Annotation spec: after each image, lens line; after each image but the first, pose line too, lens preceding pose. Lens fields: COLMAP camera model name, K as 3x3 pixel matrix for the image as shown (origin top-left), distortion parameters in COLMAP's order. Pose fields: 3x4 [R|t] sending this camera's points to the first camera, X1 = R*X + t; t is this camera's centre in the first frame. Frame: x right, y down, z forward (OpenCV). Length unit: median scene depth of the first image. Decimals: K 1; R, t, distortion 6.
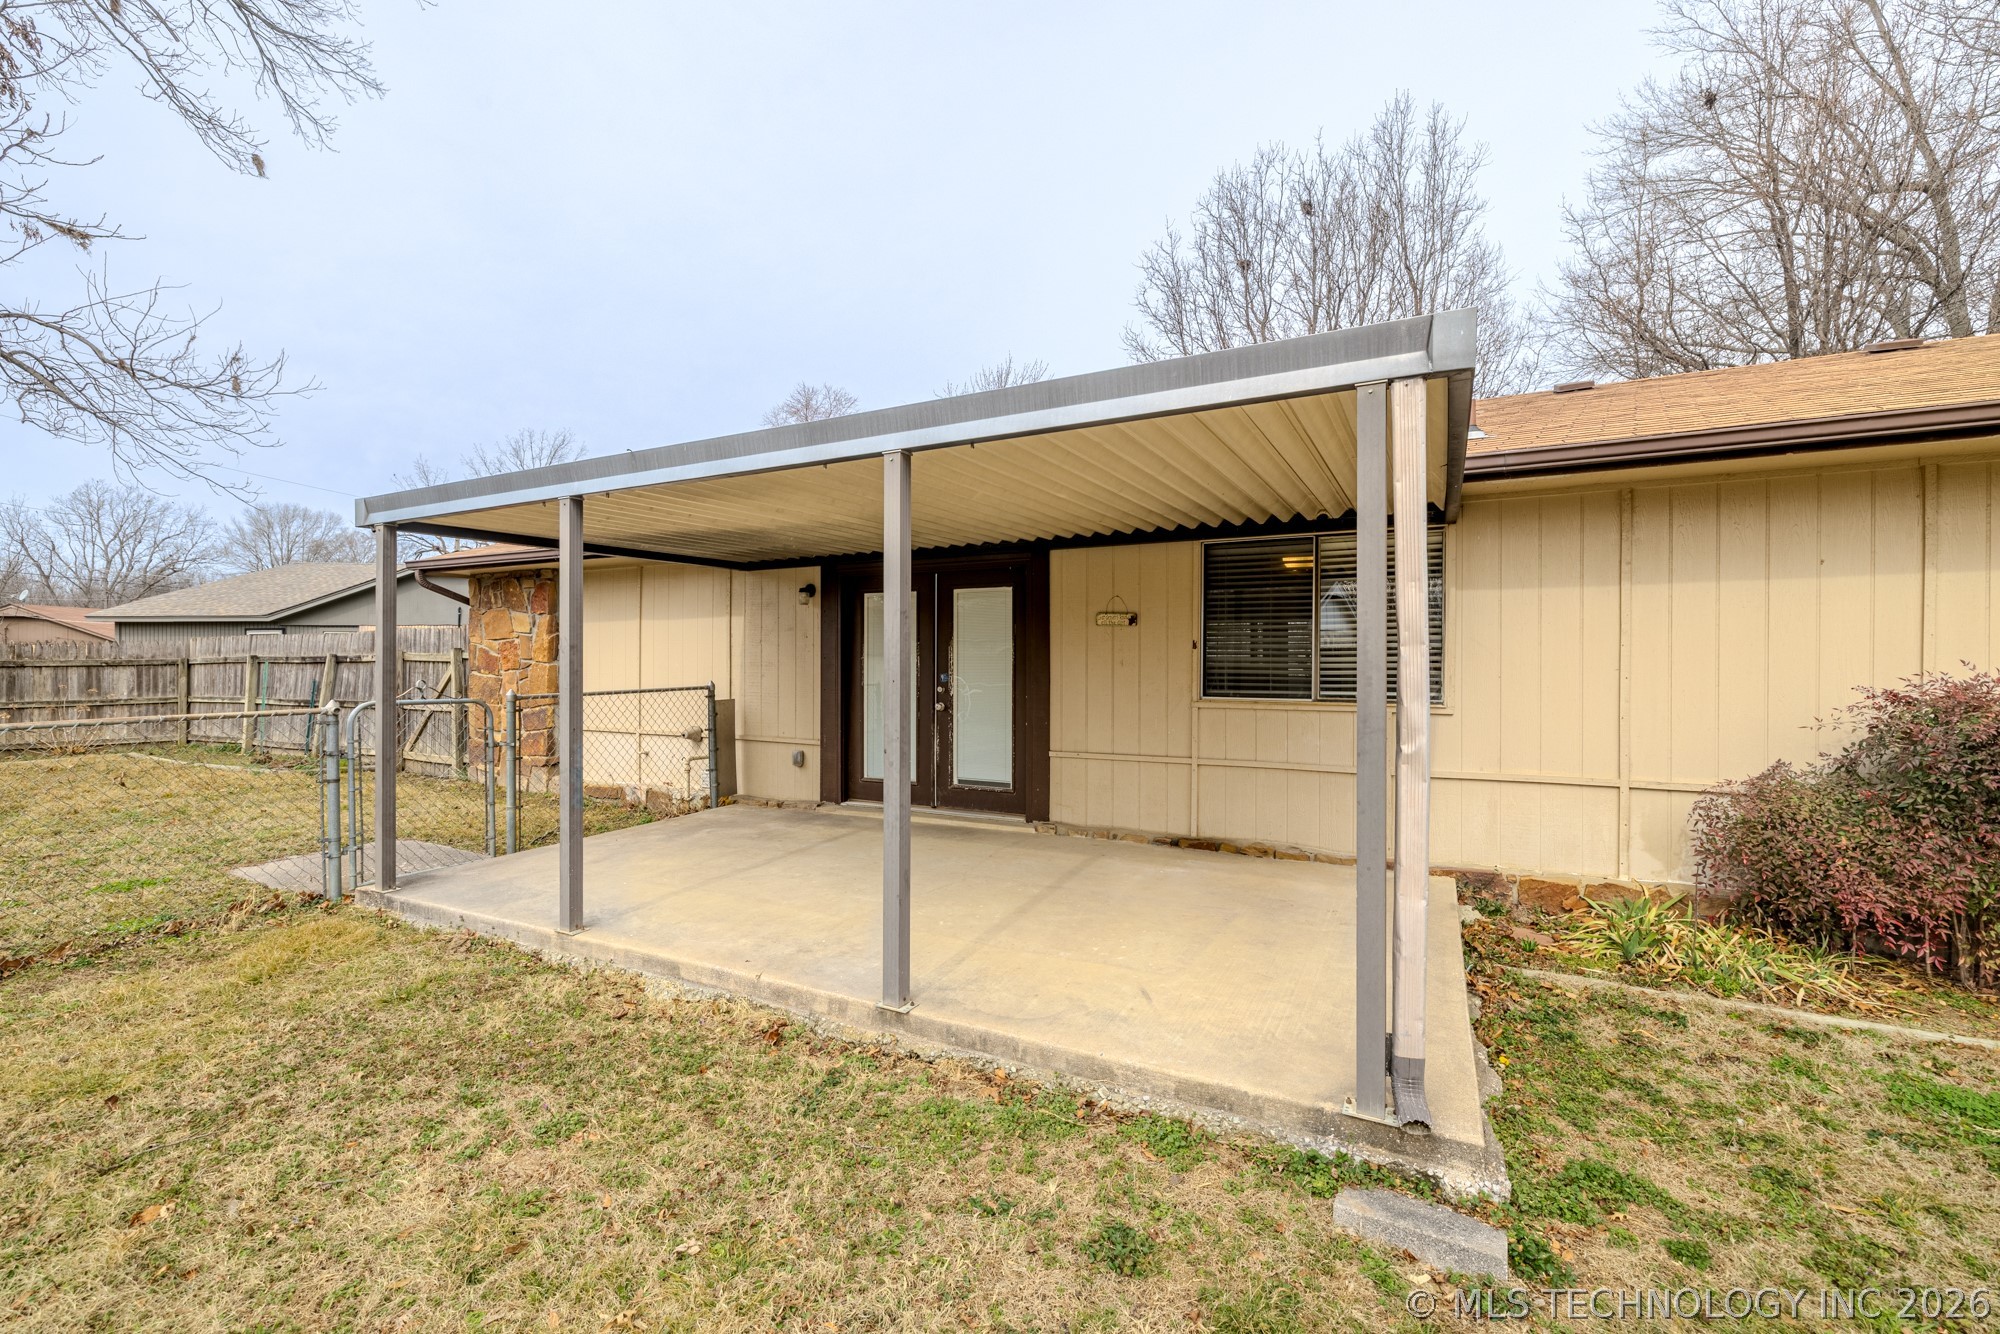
lens RADIAL K [[842.9, 0, 992.8], [0, 842.9, 671.3], [0, 0, 1]] dist [0.000237, 0.000151]
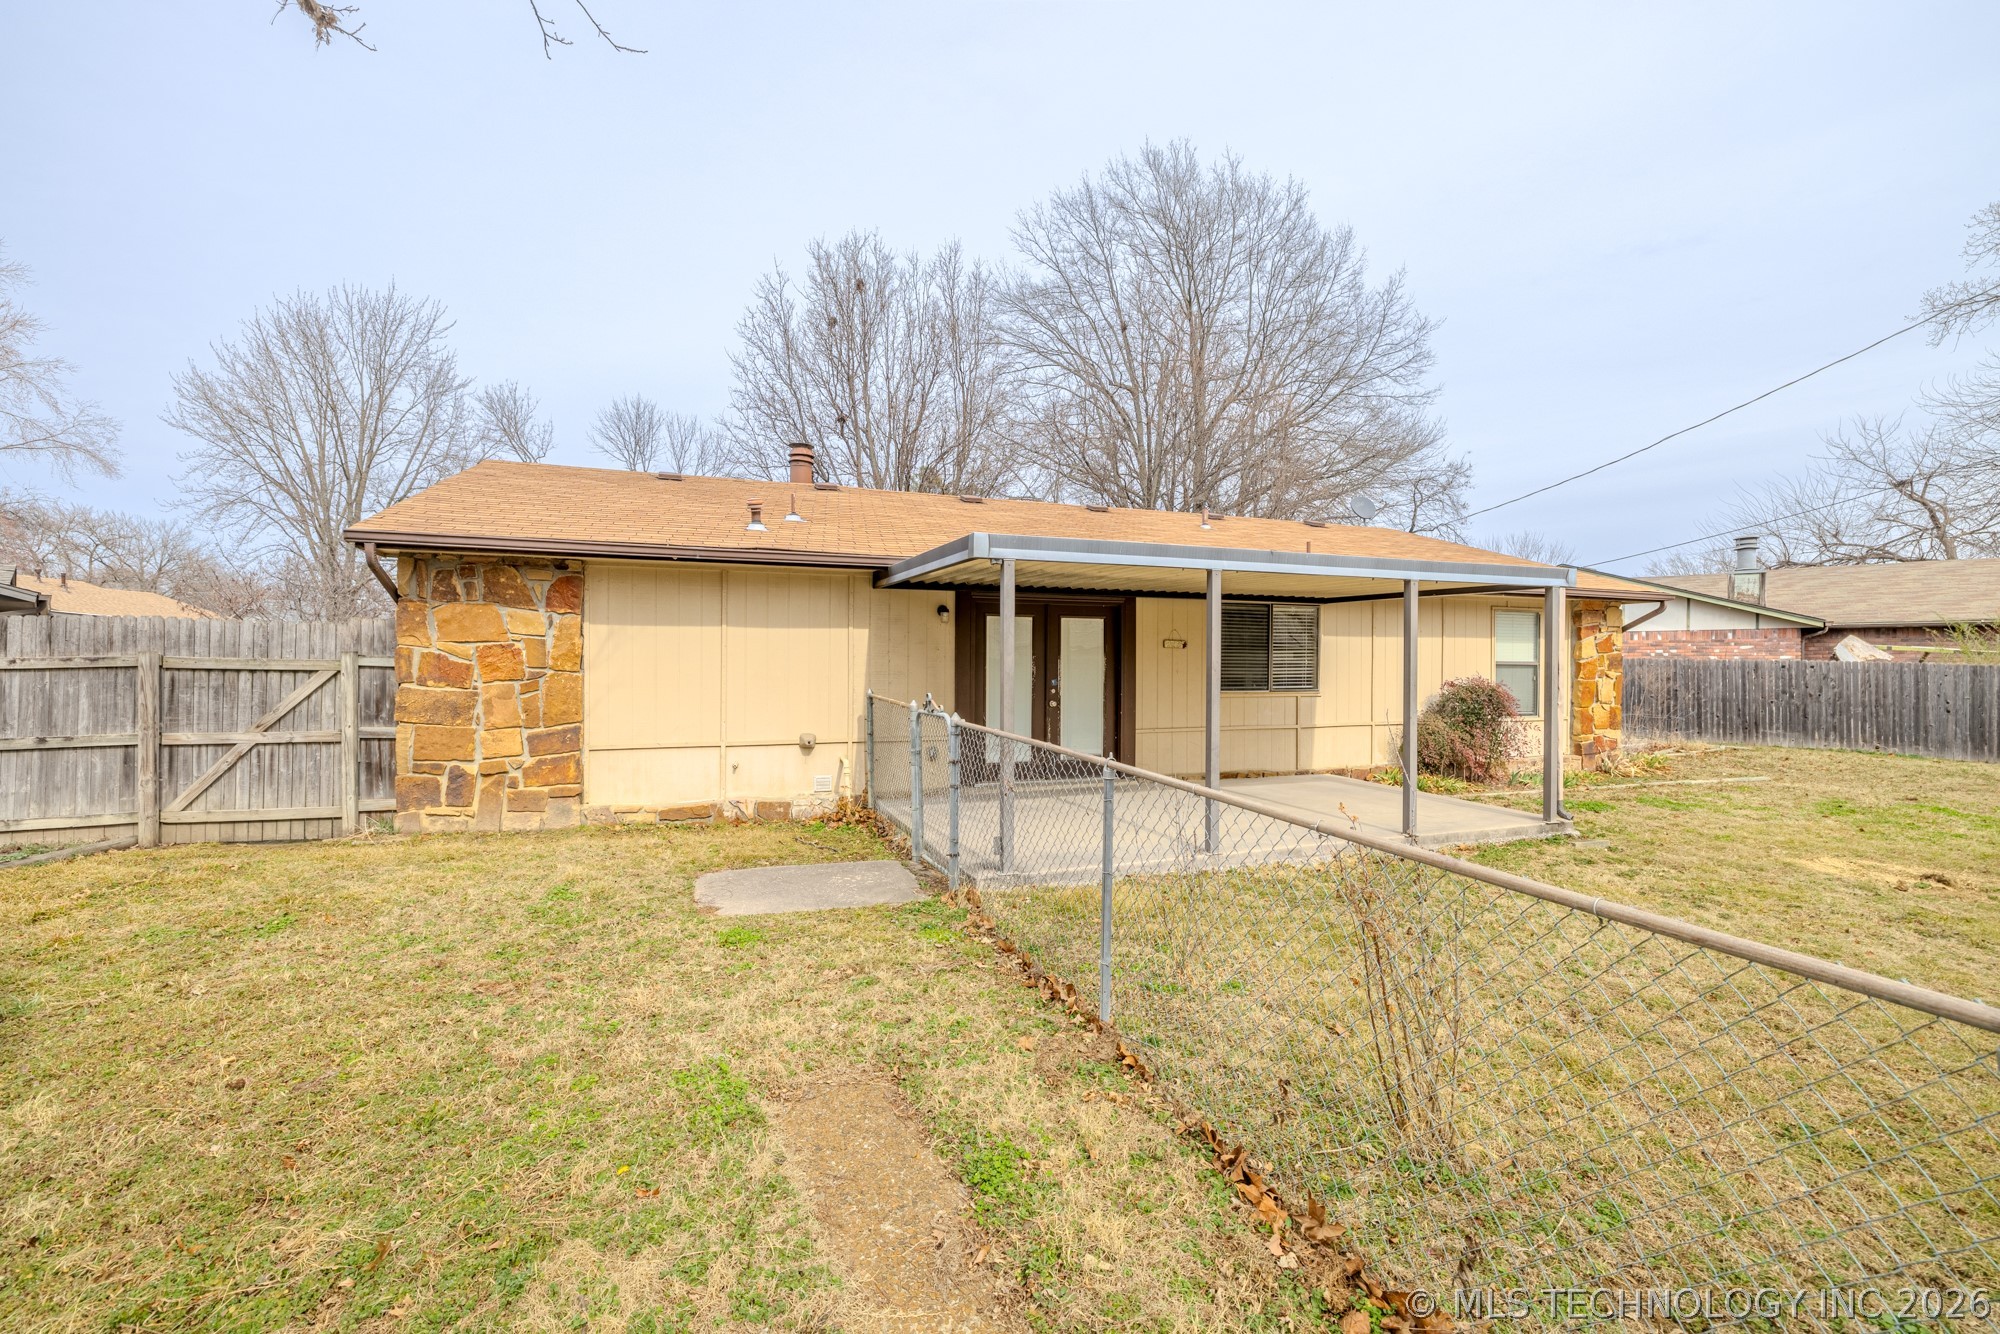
lens RADIAL K [[831.7, 0, 1014.1], [0, 831.7, 666.3], [0, 0, 1]] dist [0.001122, 0.000200]
pose [[0.658625, -0.001463, 0.752470, -1.143537], [0.003057, 0.999995, -0.000731, -0.017901], [-0.752465, 0.002782, 0.658627, 0.168847]]
